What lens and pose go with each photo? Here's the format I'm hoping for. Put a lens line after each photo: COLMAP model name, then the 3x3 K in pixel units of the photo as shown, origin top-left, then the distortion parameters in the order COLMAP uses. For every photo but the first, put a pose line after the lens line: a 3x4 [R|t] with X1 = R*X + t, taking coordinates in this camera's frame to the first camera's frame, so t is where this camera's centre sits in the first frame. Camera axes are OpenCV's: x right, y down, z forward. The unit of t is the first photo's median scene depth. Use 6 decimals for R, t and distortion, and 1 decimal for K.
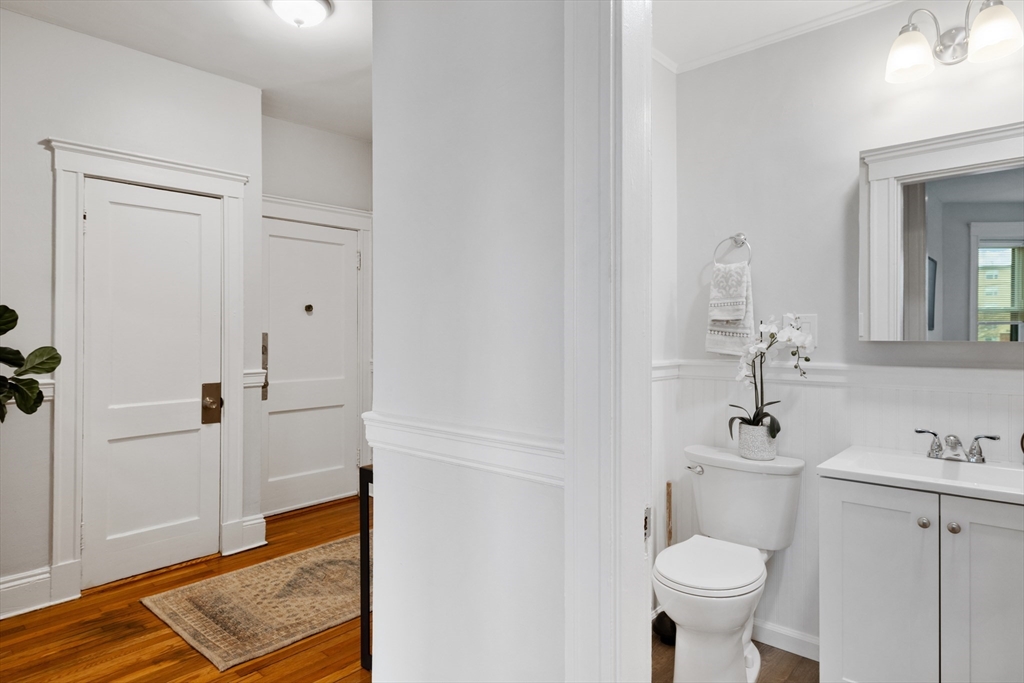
lens RADIAL K [[595.3, 0, 509.8], [0, 595.3, 338.0], [0, 0, 1]] dist [0.023604, -0.021269]
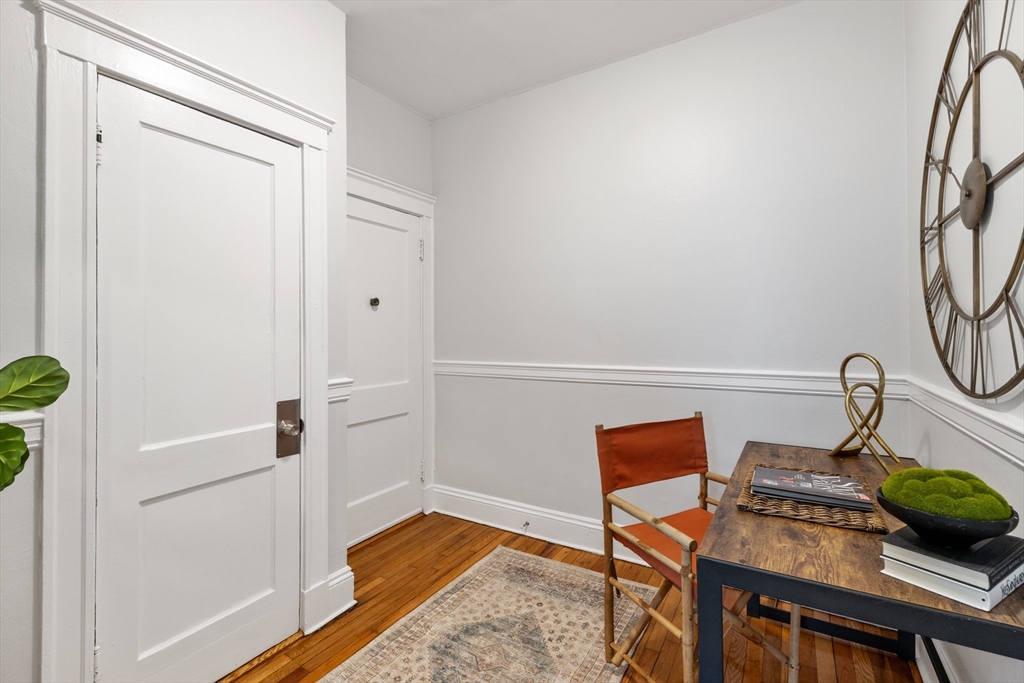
lens RADIAL K [[450.4, 0, 510.9], [0, 450.4, 333.6], [0, 0, 1]] dist [-0.003411, -0.000284]
pose [[0.978569, -0.011722, 0.205585, -0.352415], [0.013505, 0.999882, -0.007274, 0.002888], [-0.205475, 0.009895, 0.978612, 0.419350]]
